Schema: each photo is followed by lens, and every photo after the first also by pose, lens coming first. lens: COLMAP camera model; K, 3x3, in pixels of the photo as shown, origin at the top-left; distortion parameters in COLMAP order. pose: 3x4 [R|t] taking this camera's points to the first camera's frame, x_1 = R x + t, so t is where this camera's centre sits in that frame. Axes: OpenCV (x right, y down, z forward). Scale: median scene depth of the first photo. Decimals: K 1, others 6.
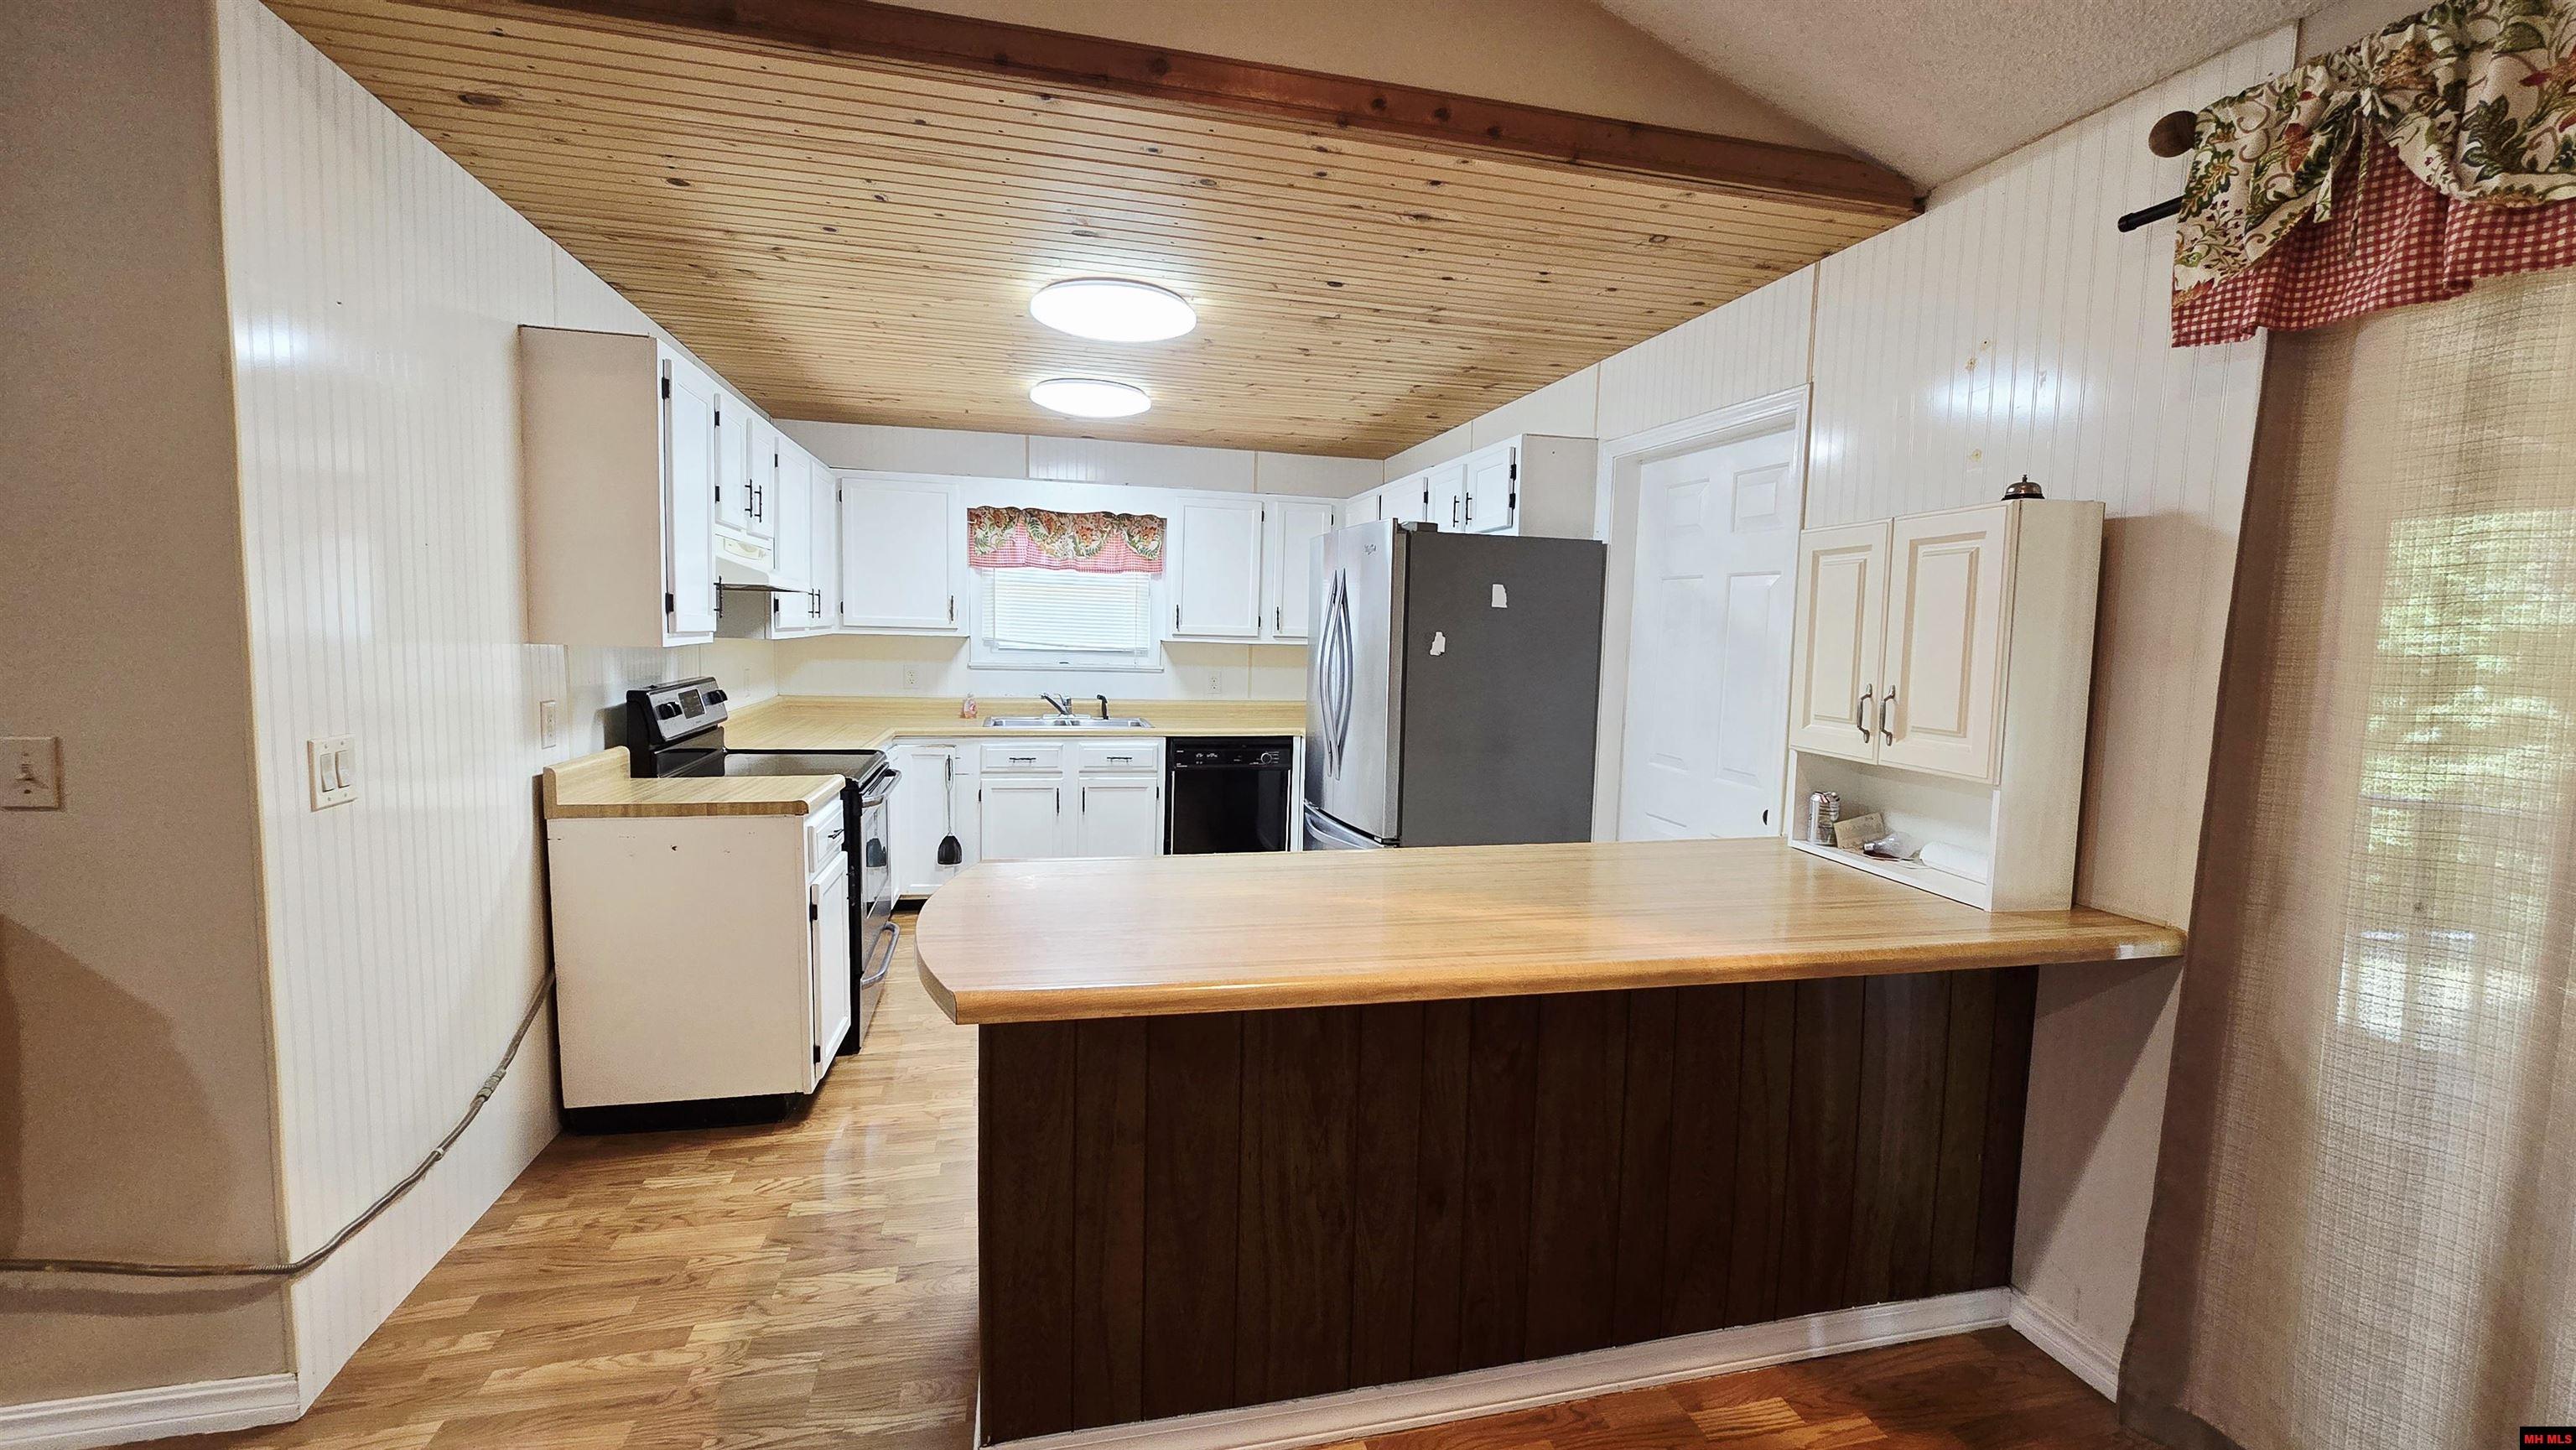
lens RADIAL K [[1062.4, 0, 1300.1], [0, 1062.4, 724.0], [0, 0, 1]] dist [-0.007123, 0.001979]
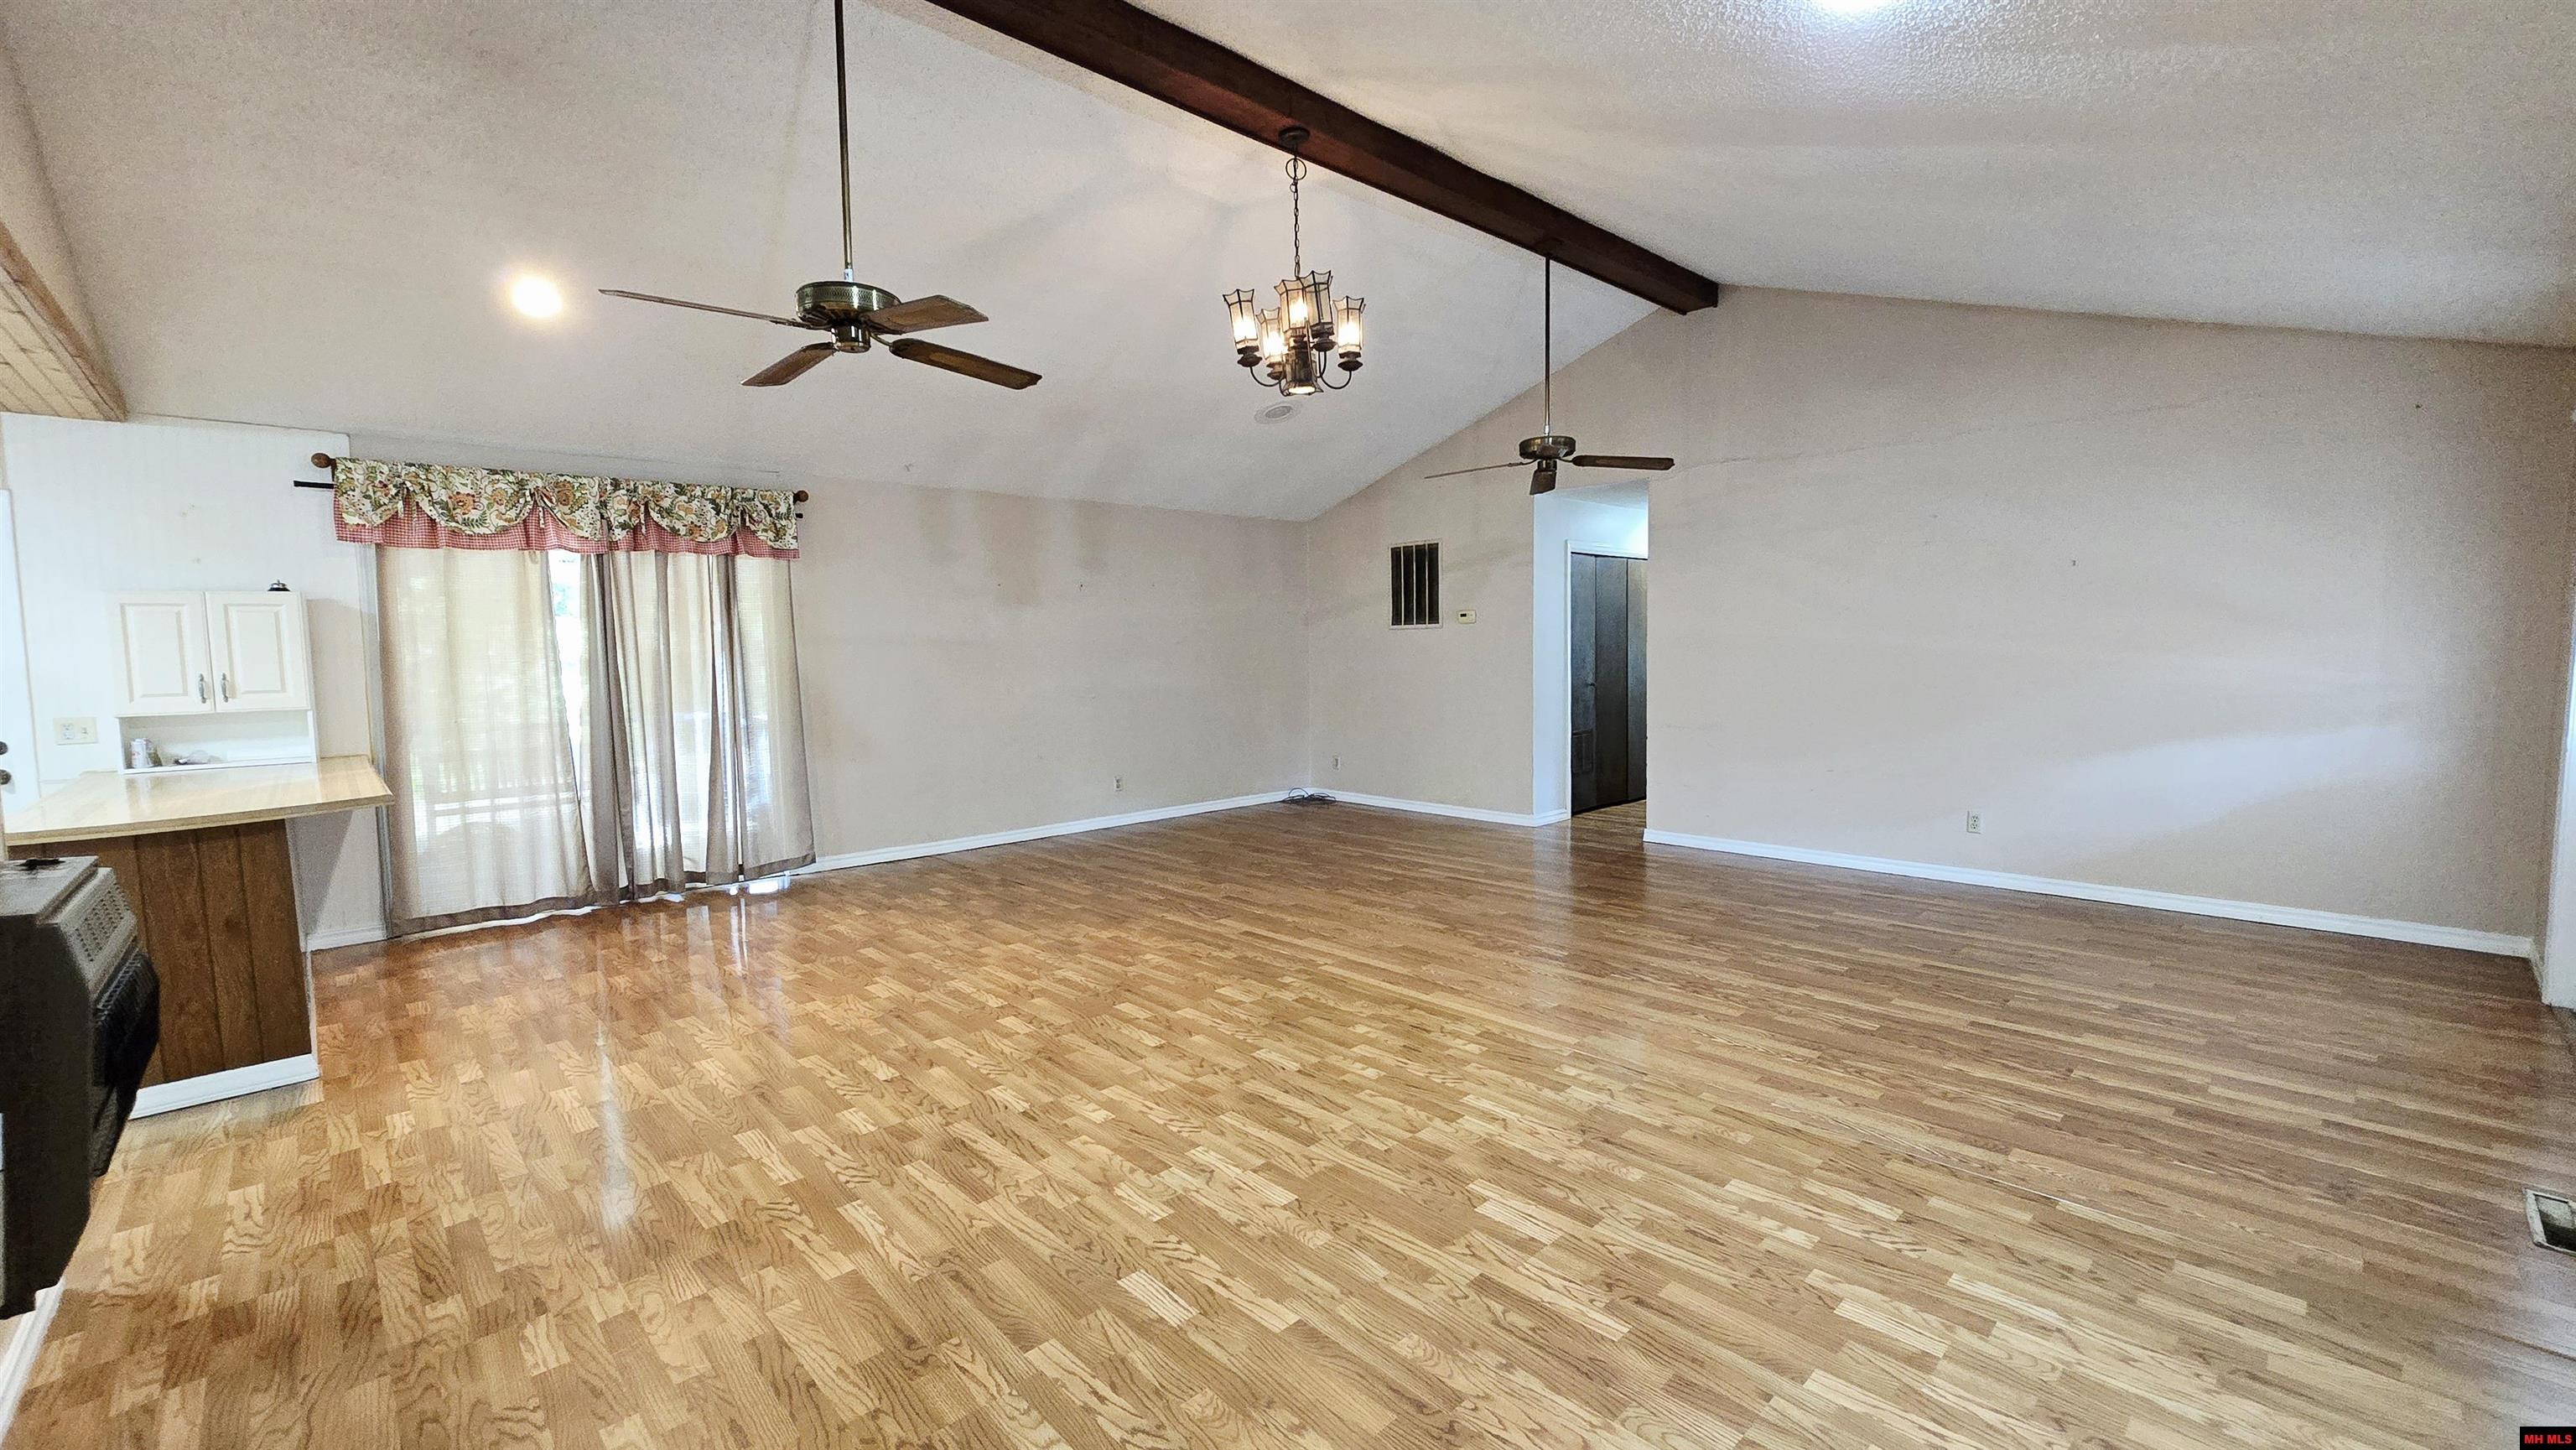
lens RADIAL K [[1062.4, 0, 1270.4], [0, 1062.4, 727.9], [0, 0, 1]] dist [-0.007123, 0.001979]
pose [[-0.472364, -0.089112, 0.876887, -1.761074], [0.078958, 0.986598, 0.142795, -0.051138], [-0.877860, 0.136689, -0.458997, 0.134032]]
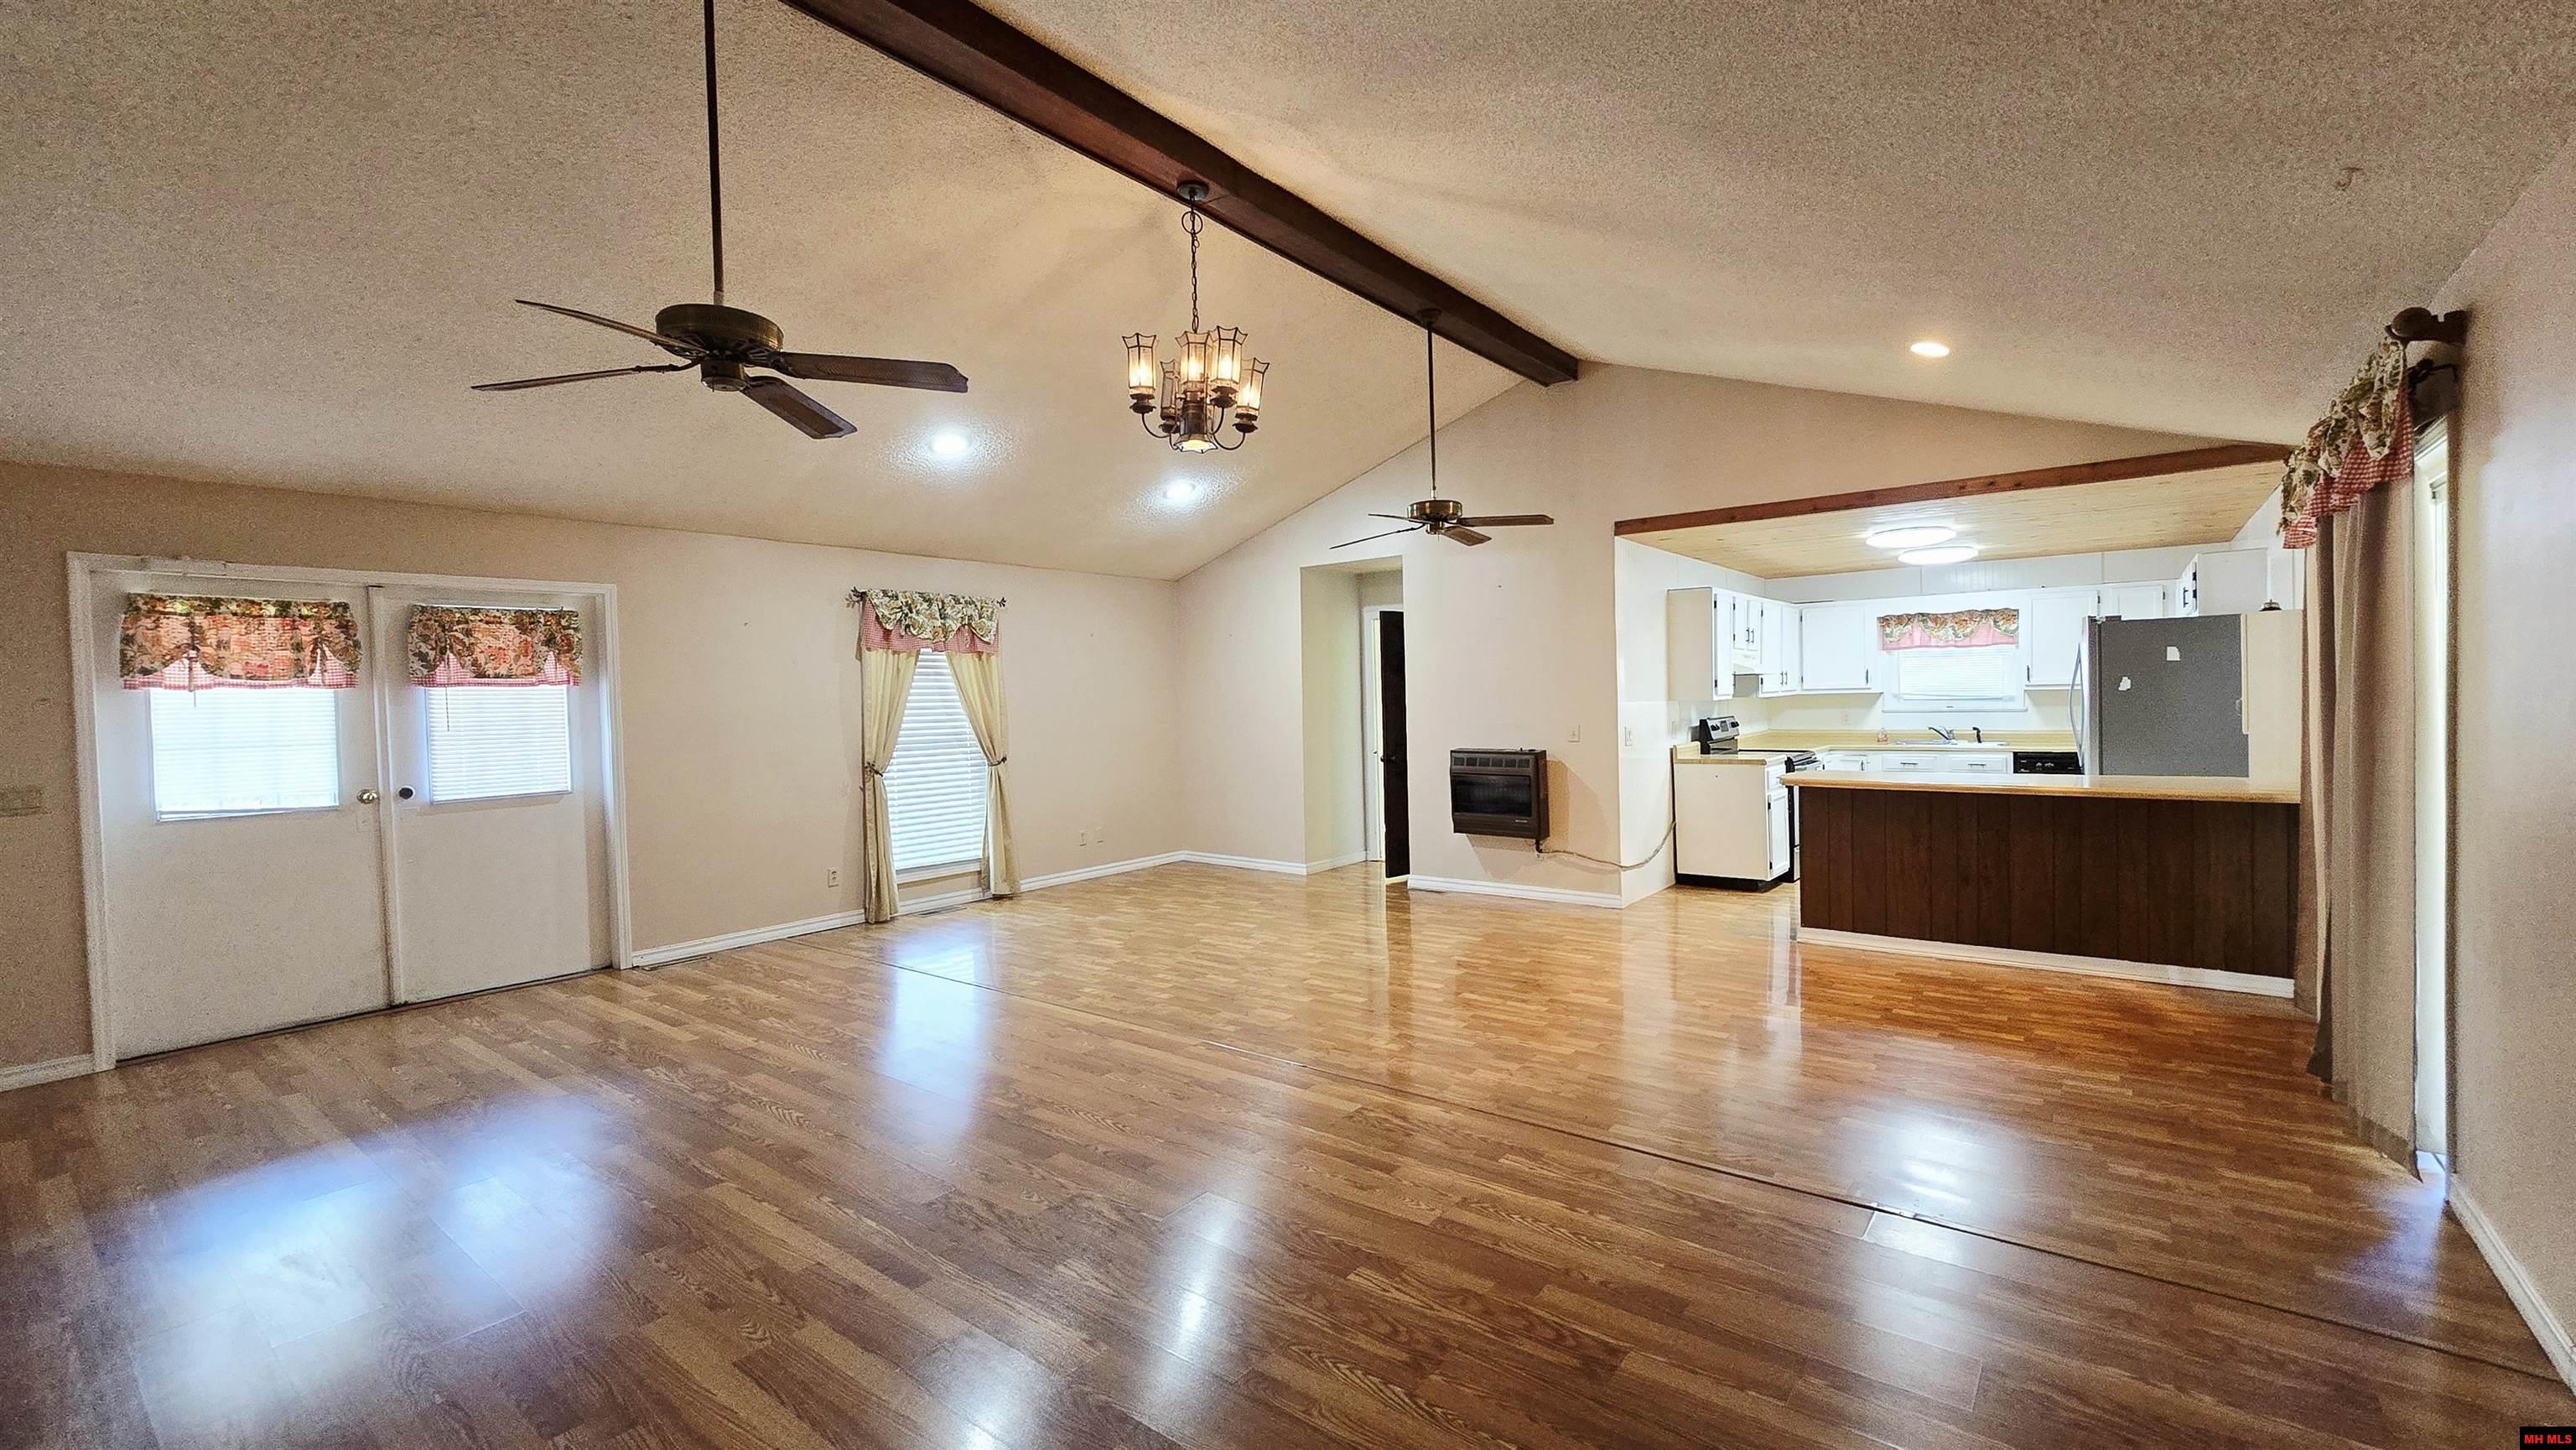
lens RADIAL K [[1062.4, 0, 1280.9], [0, 1062.4, 720.0], [0, 0, 1]] dist [-0.007123, 0.001979]
pose [[0.605938, -0.024356, -0.795139, 0.854858], [-0.029364, 0.998165, -0.052953, 0.148642], [0.794969, 0.055435, 0.604111, -1.464963]]
